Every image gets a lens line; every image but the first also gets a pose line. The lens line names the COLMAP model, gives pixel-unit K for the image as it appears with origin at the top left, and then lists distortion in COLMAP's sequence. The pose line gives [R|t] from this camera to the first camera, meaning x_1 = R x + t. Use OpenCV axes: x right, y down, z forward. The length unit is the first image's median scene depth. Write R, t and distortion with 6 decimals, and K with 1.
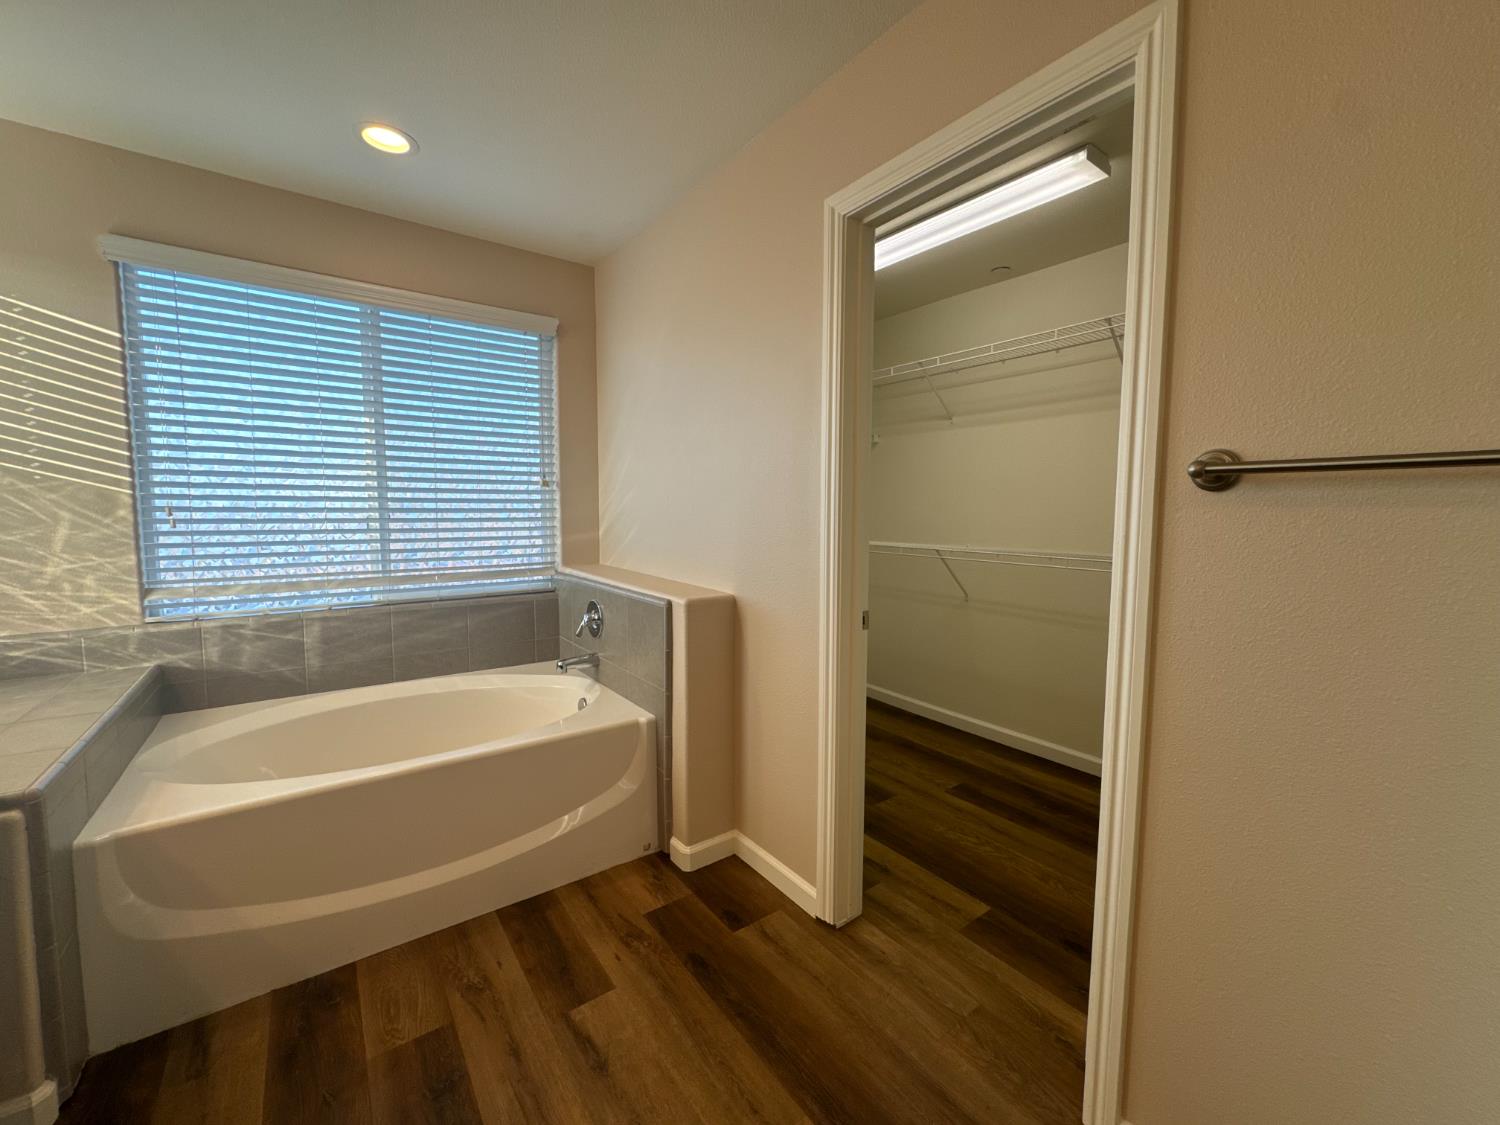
lens RADIAL K [[596.8, 0, 750.0], [0, 596.8, 562.5], [0, 0, 1]] dist [-0.003063, -0.000351]
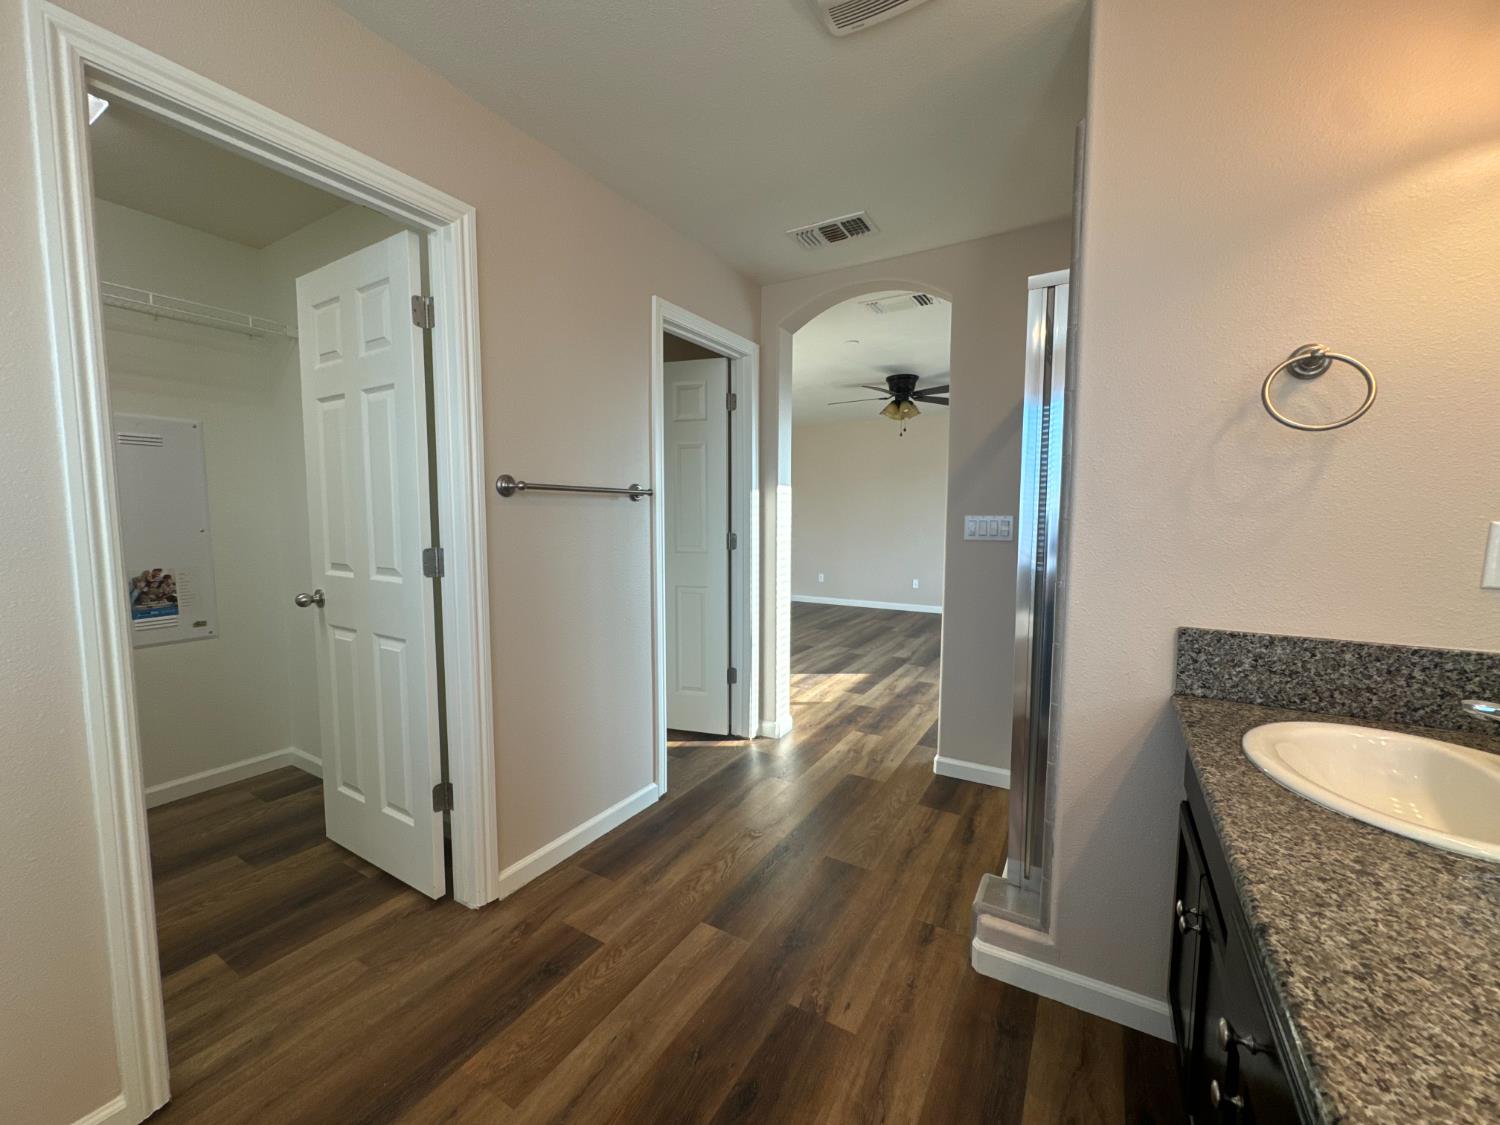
lens RADIAL K [[596.8, 0, 750.0], [0, 596.8, 562.5], [0, 0, 1]] dist [-0.003063, -0.000351]
pose [[-0.391234, -0.083142, 0.916528, -0.643425], [0.071787, 0.990119, 0.120461, -0.043568], [-0.917487, 0.112923, -0.381400, 0.520747]]
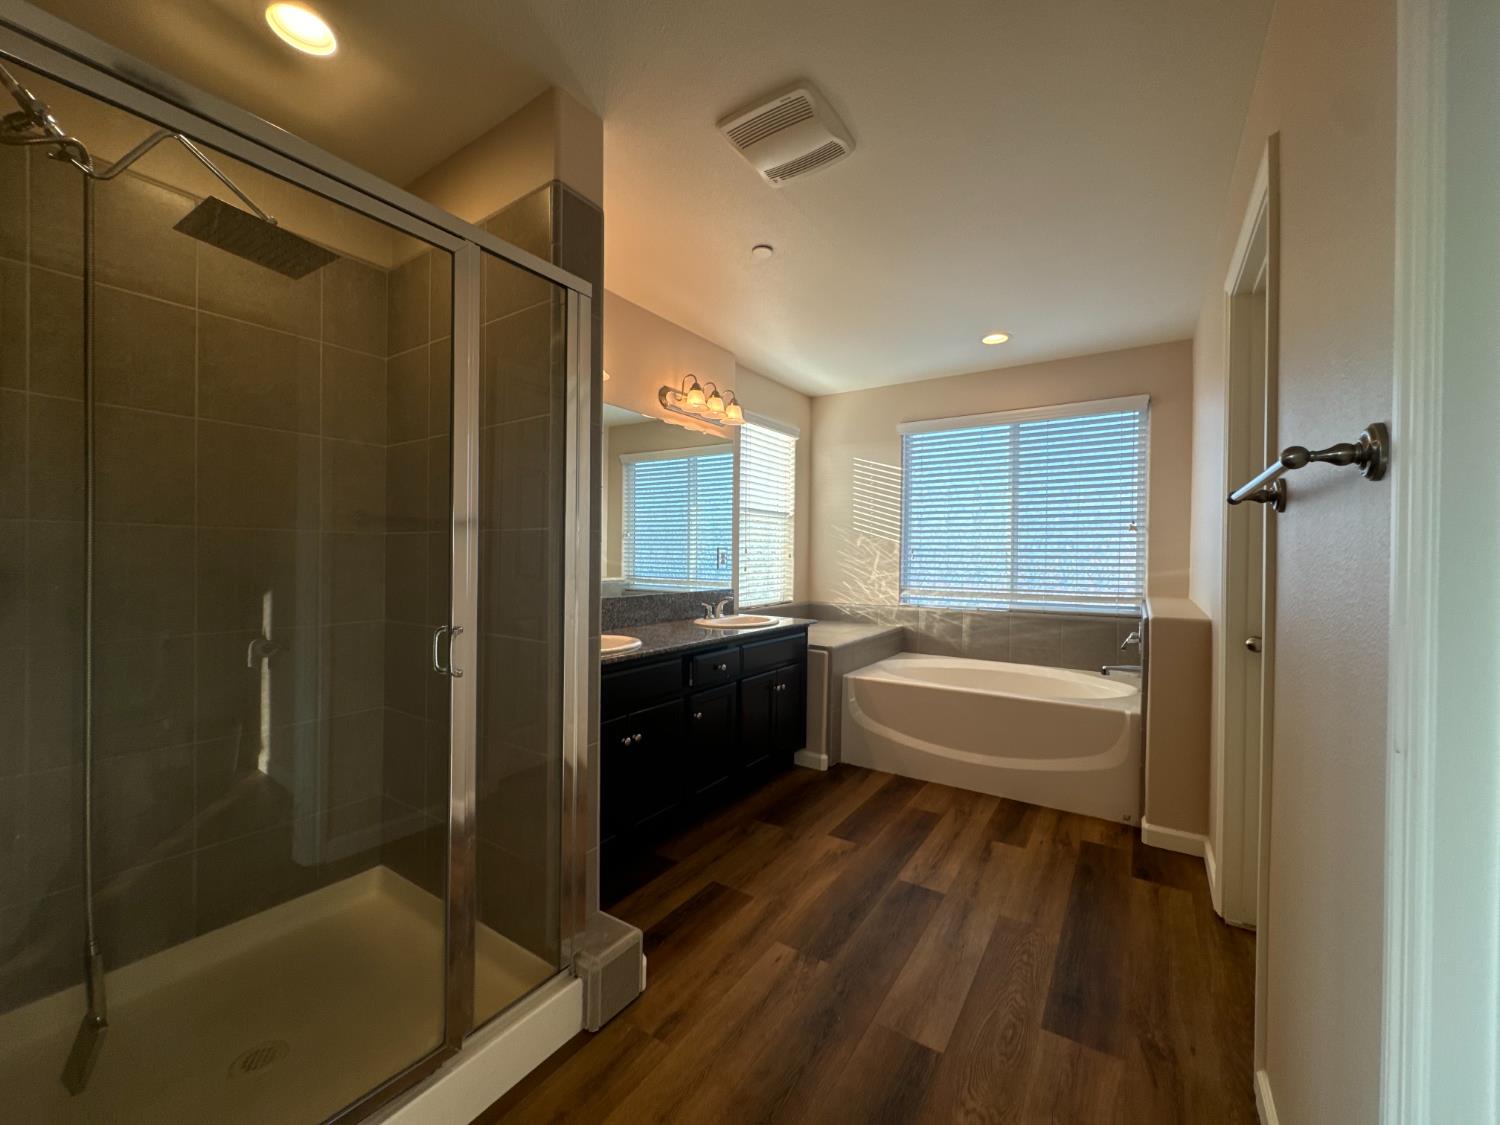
lens RADIAL K [[596.8, 0, 750.0], [0, 596.8, 562.5], [0, 0, 1]] dist [-0.003063, -0.000351]
pose [[0.349341, 0.006526, -0.936973, 0.780364], [-0.087804, 0.995804, -0.025801, 0.056945], [0.932873, 0.091283, 0.348448, -0.226912]]
